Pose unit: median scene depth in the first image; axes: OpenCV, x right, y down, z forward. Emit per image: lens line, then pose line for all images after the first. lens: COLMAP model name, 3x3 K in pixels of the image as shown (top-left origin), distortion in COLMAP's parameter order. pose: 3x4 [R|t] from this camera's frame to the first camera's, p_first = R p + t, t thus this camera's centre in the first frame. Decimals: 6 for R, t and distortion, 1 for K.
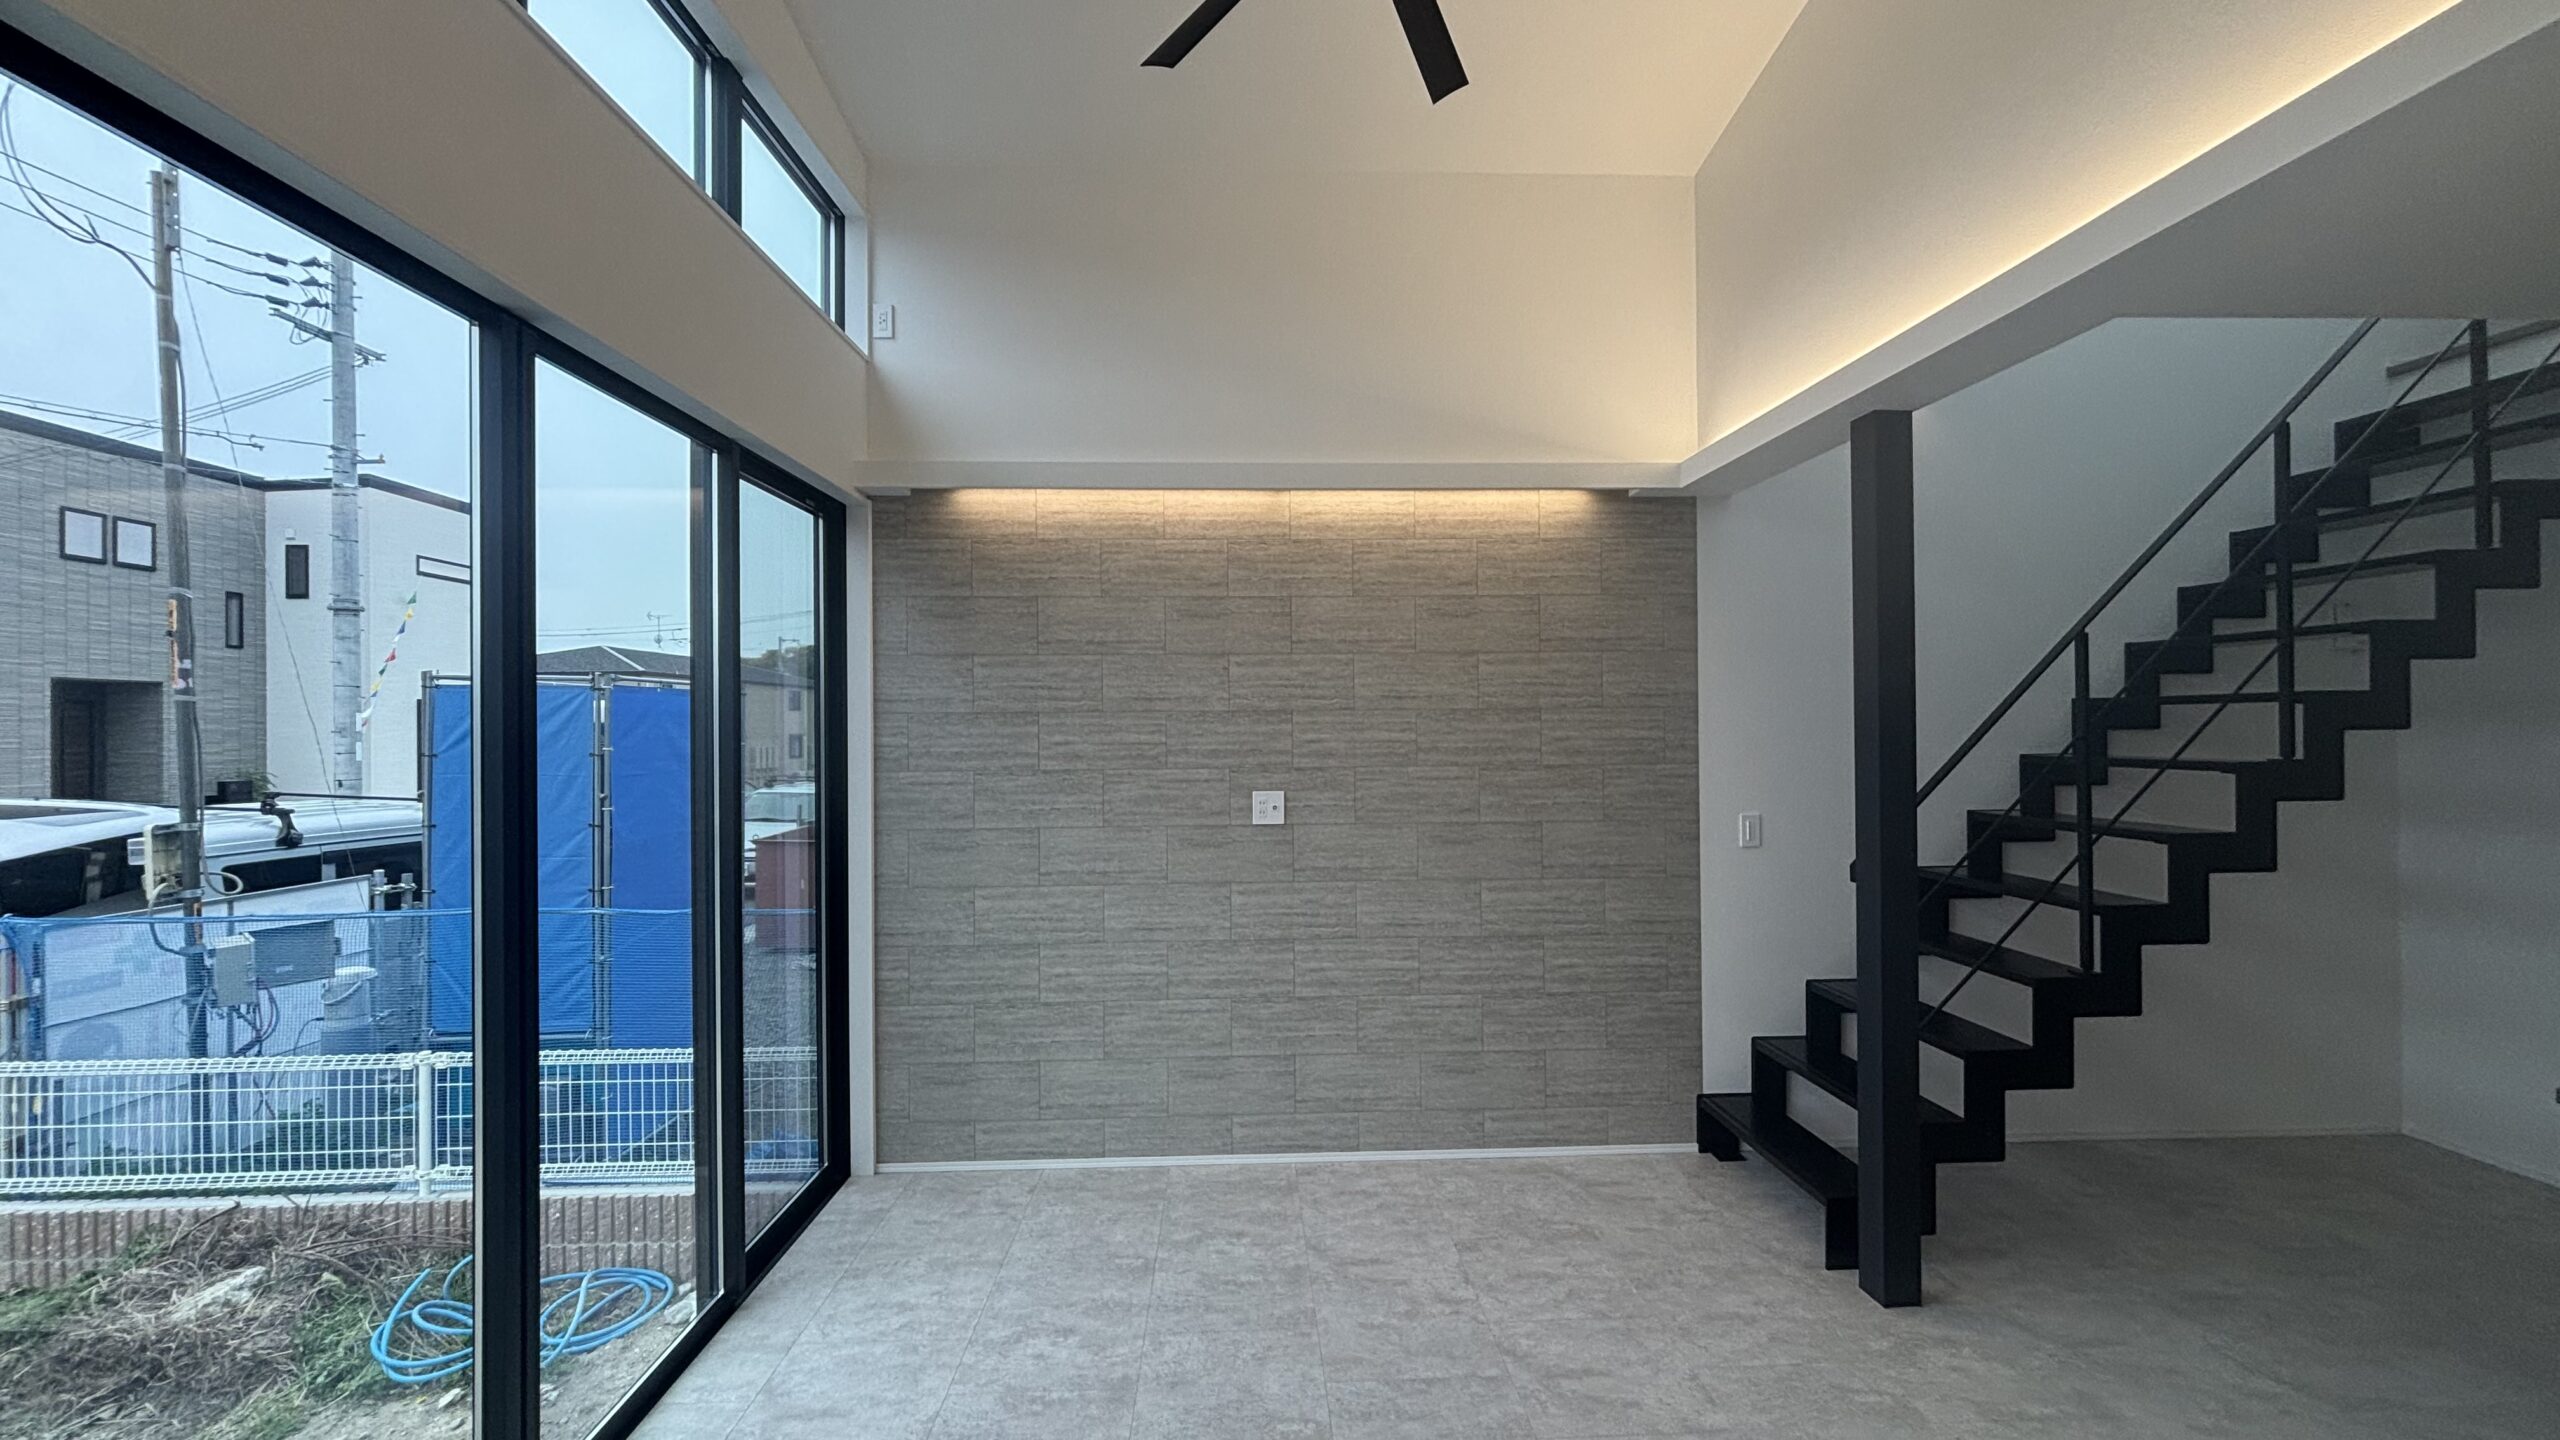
lens RADIAL K [[1028.5, 0, 1285.8], [0, 1028.5, 717.3], [0, 0, 1]] dist [0.000184, -0.000190]
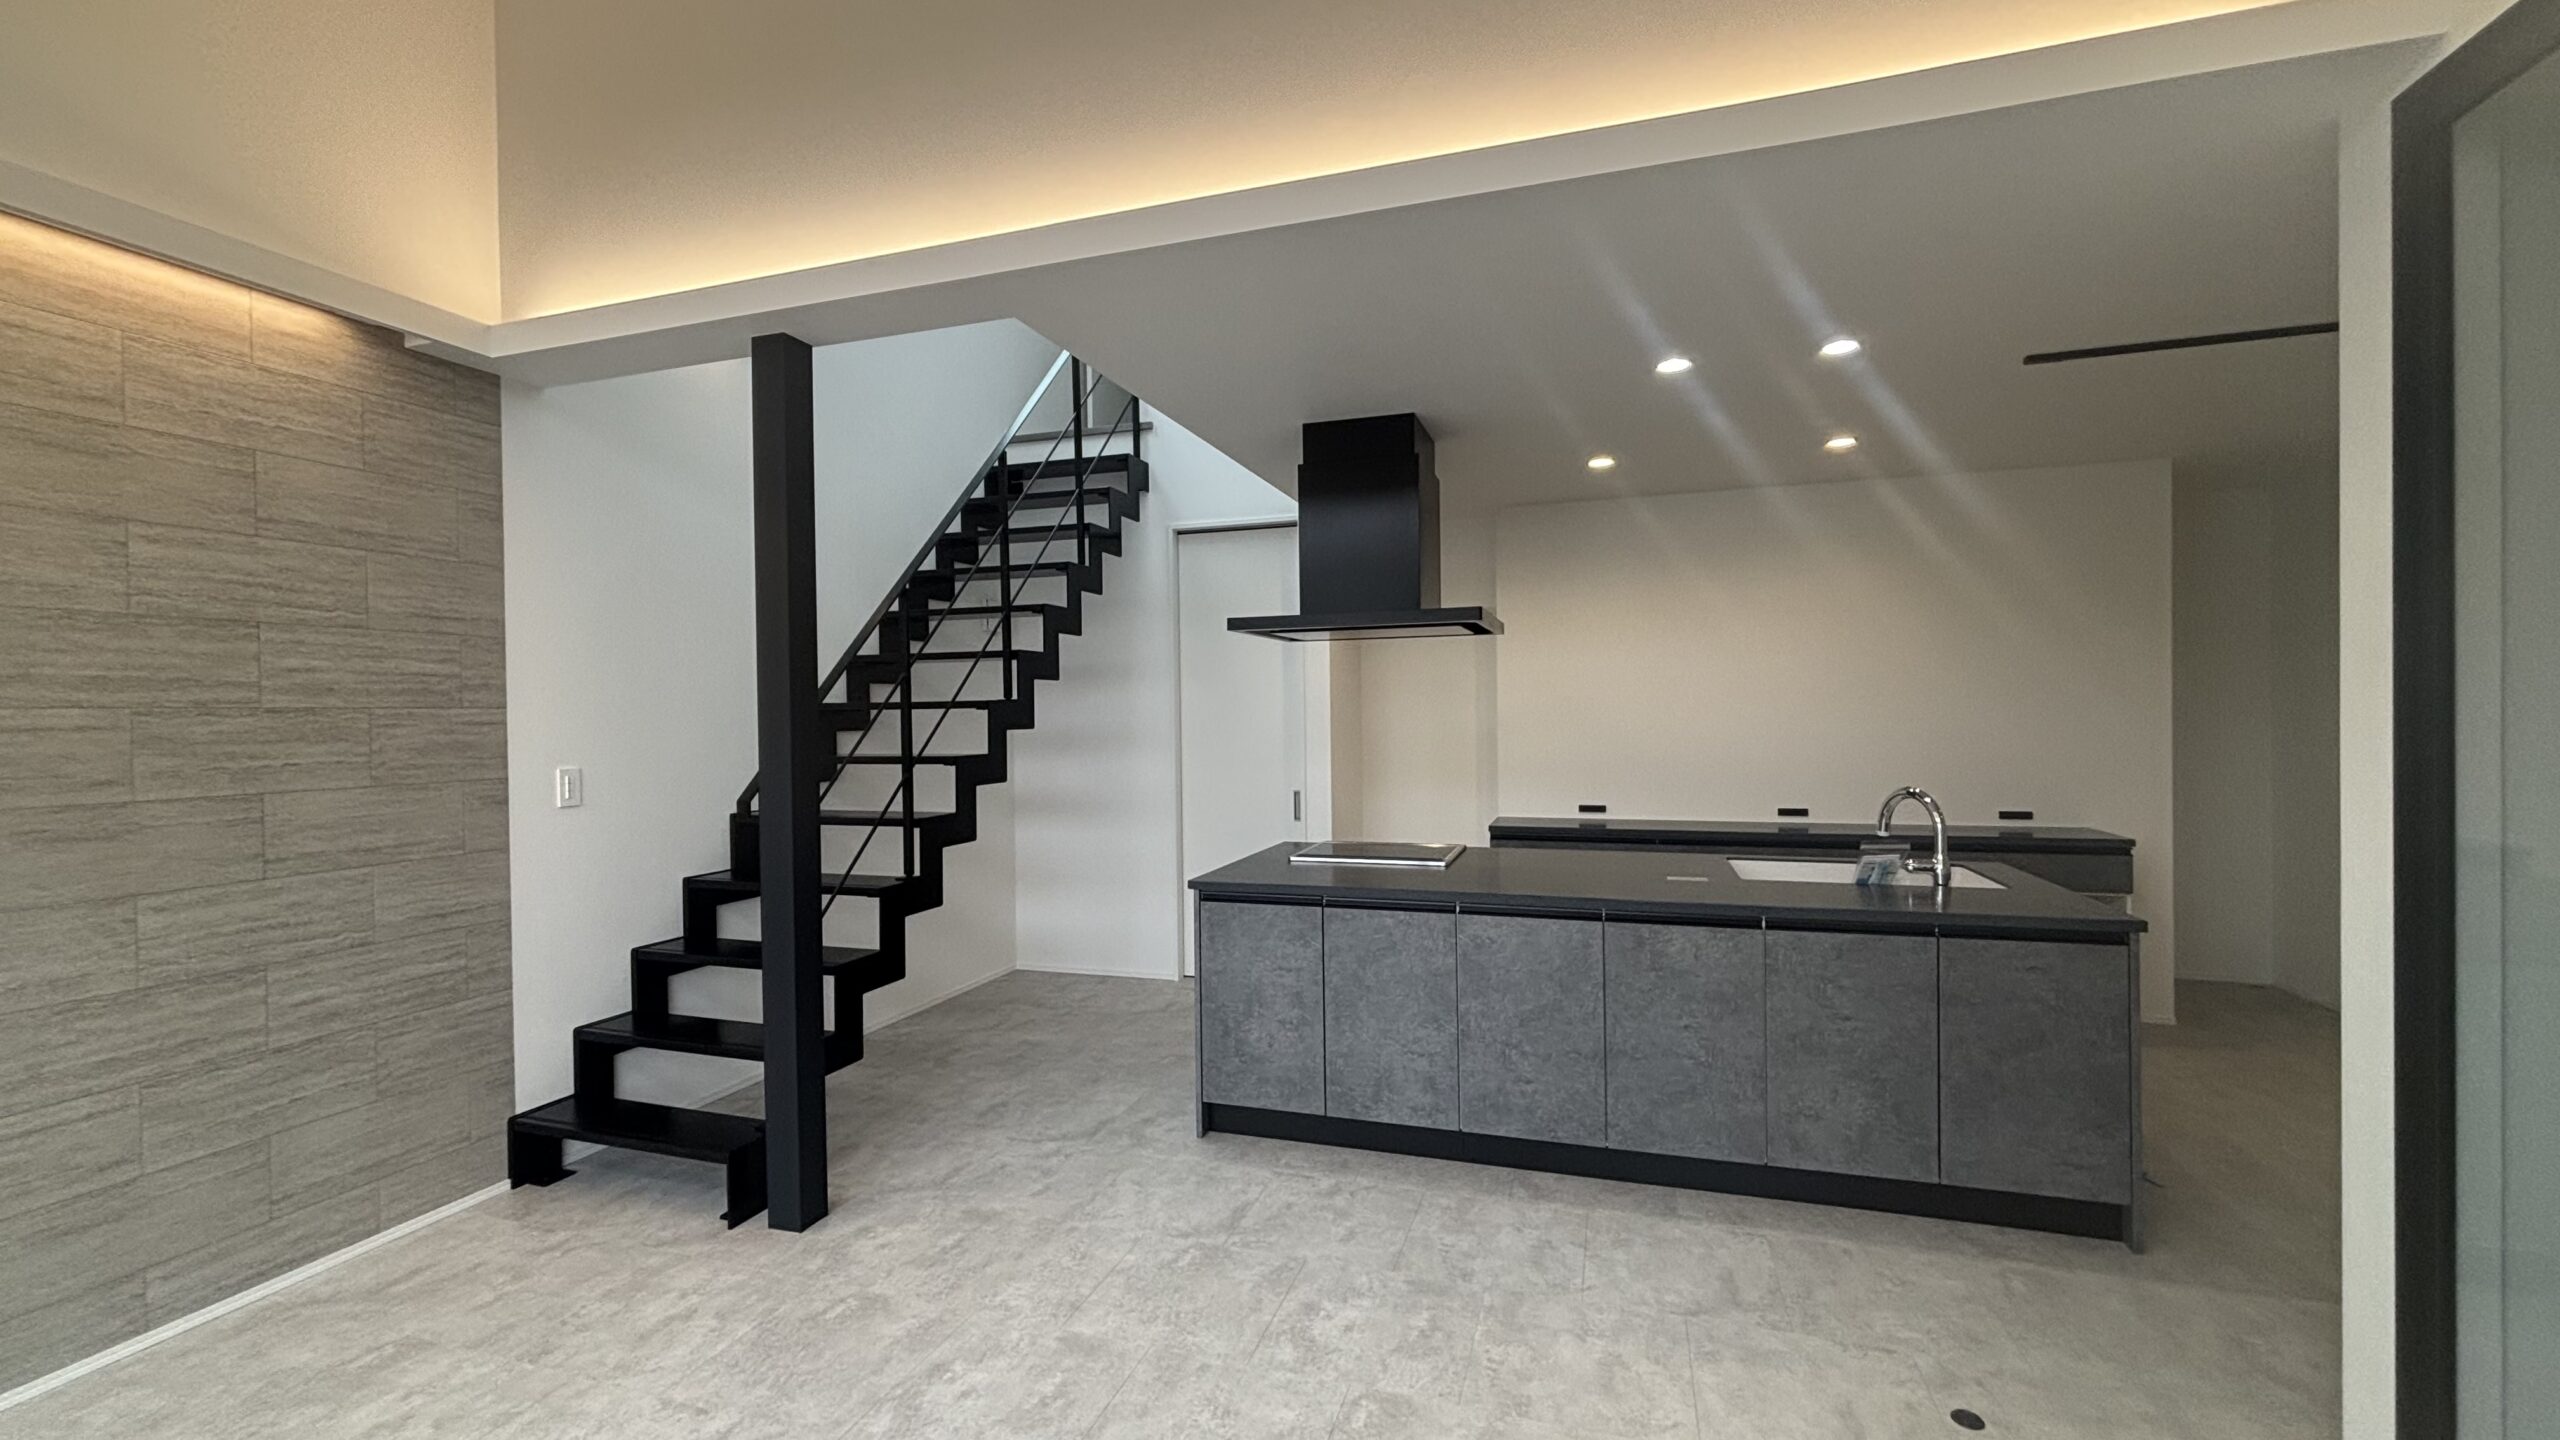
lens RADIAL K [[1028.5, 0, 1278.8], [0, 1028.5, 723.4], [0, 0, 1]] dist [0.000184, -0.000190]
pose [[0.352411, -0.004411, 0.935835, -0.143566], [-0.001471, 0.999985, 0.005268, 0.053164], [-0.935844, -0.003233, 0.352399, 0.157275]]
